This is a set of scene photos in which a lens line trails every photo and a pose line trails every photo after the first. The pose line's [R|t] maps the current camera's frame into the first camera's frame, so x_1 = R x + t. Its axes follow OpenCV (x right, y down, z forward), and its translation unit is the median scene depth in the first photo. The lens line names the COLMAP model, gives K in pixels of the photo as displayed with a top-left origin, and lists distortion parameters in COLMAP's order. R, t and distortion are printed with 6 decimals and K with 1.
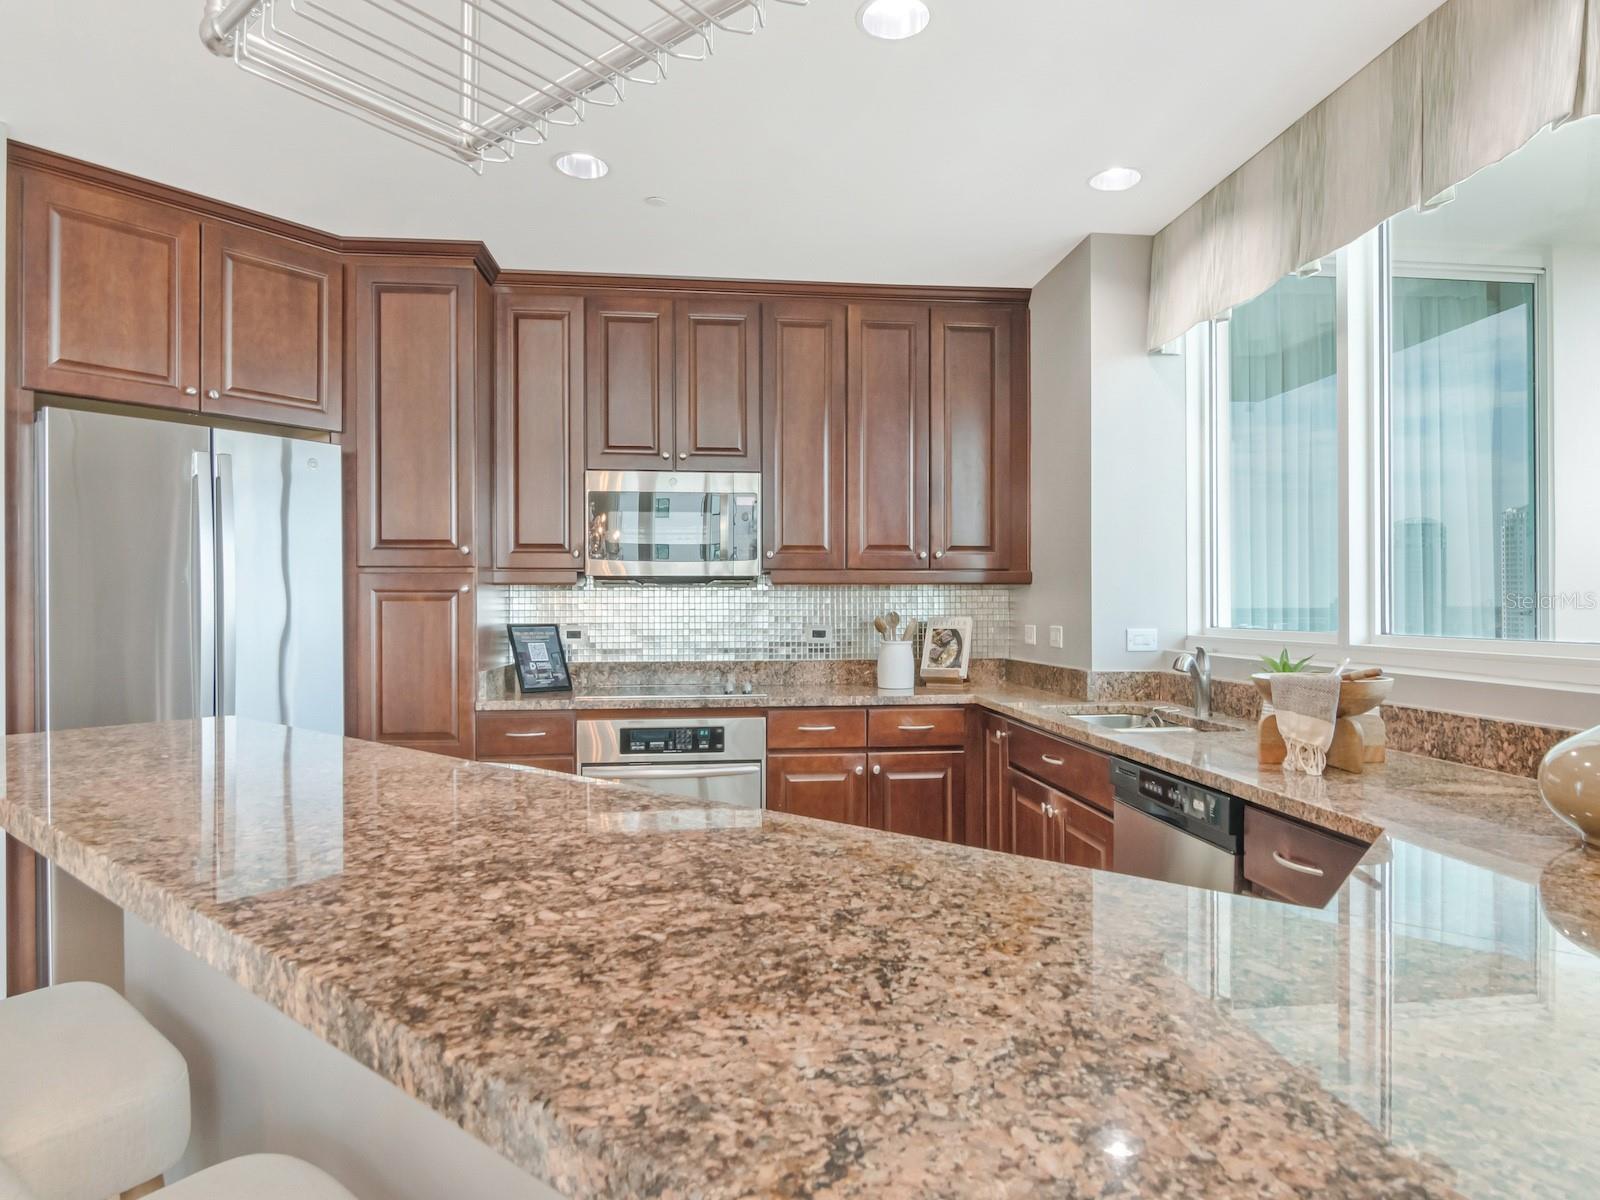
lens RADIAL K [[880.7, 0, 718.9], [0, 880.7, 607.8], [0, 0, 1]] dist [0.000105, -0.000526]
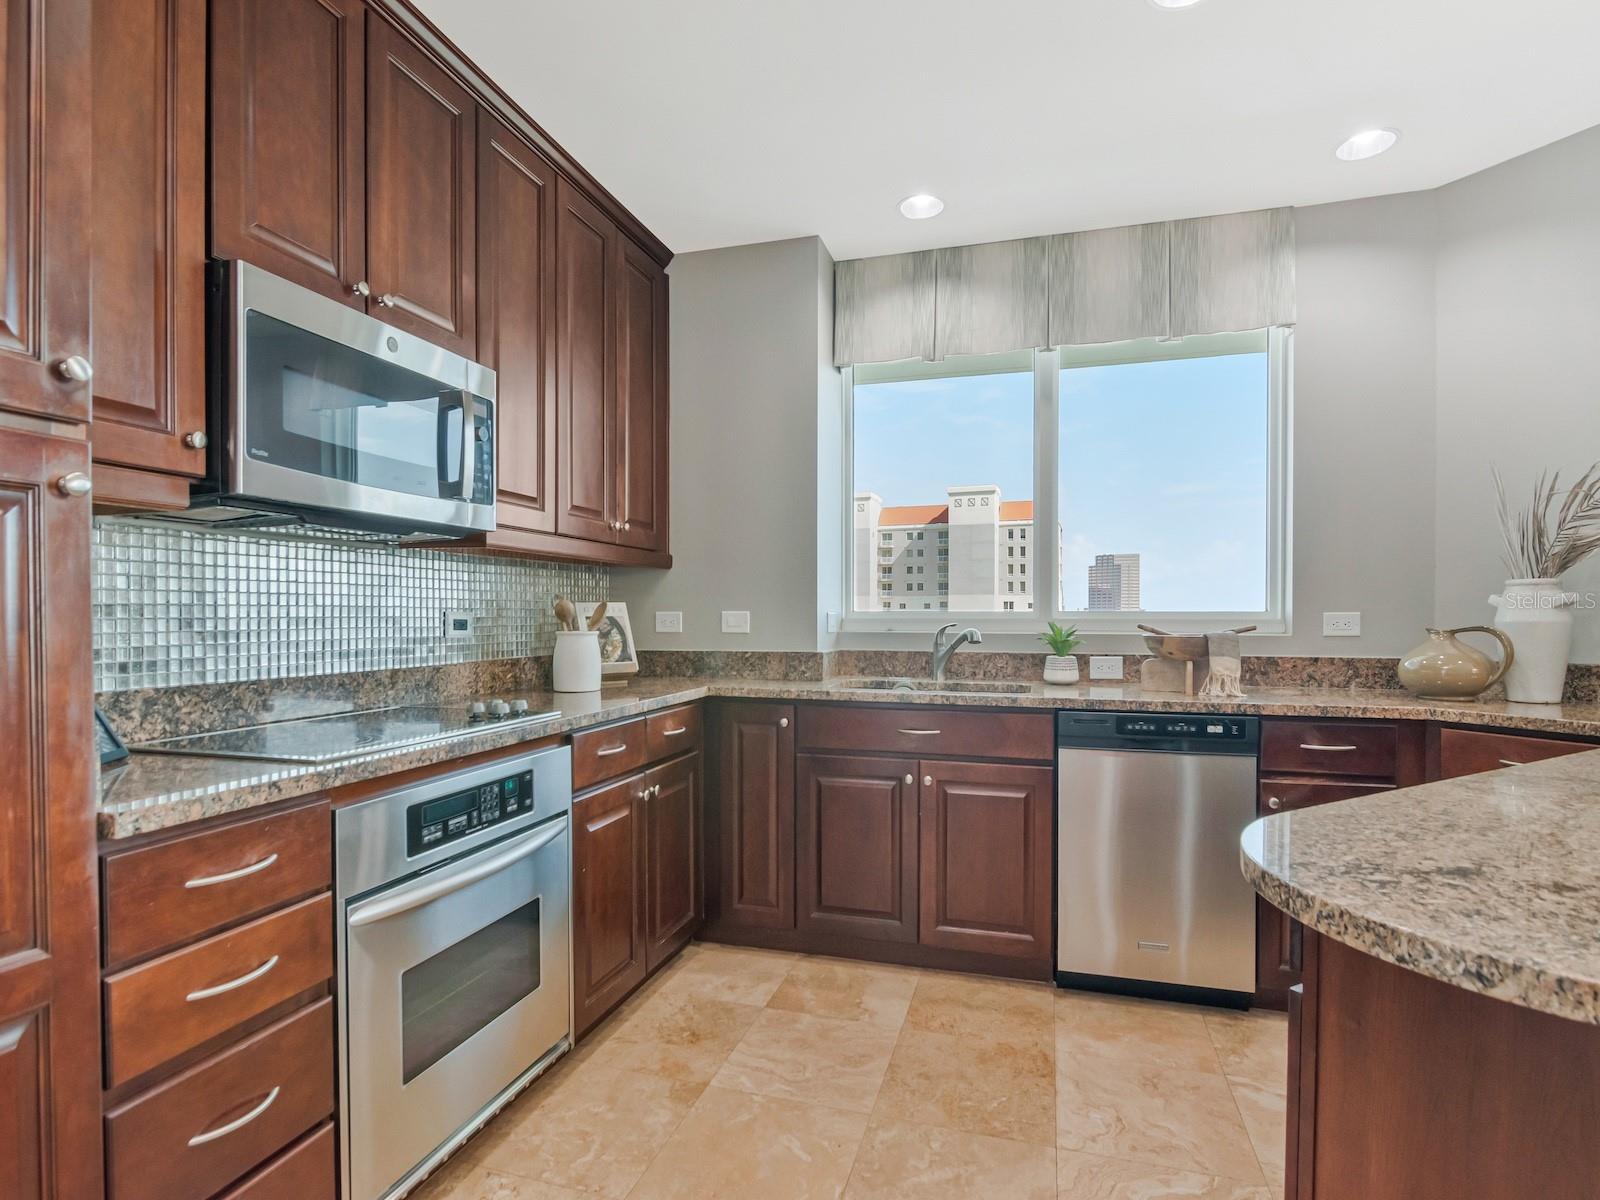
lens RADIAL K [[822.8, 0, 844.2], [0, 822.8, 623.5], [0, 0, 1]] dist [-0.002687, -0.000307]
pose [[0.342167, -0.008564, 0.939600, -0.450991], [-0.002819, 0.999945, 0.010140, 0.024976], [-0.939635, -0.006119, 0.342124, 0.579903]]
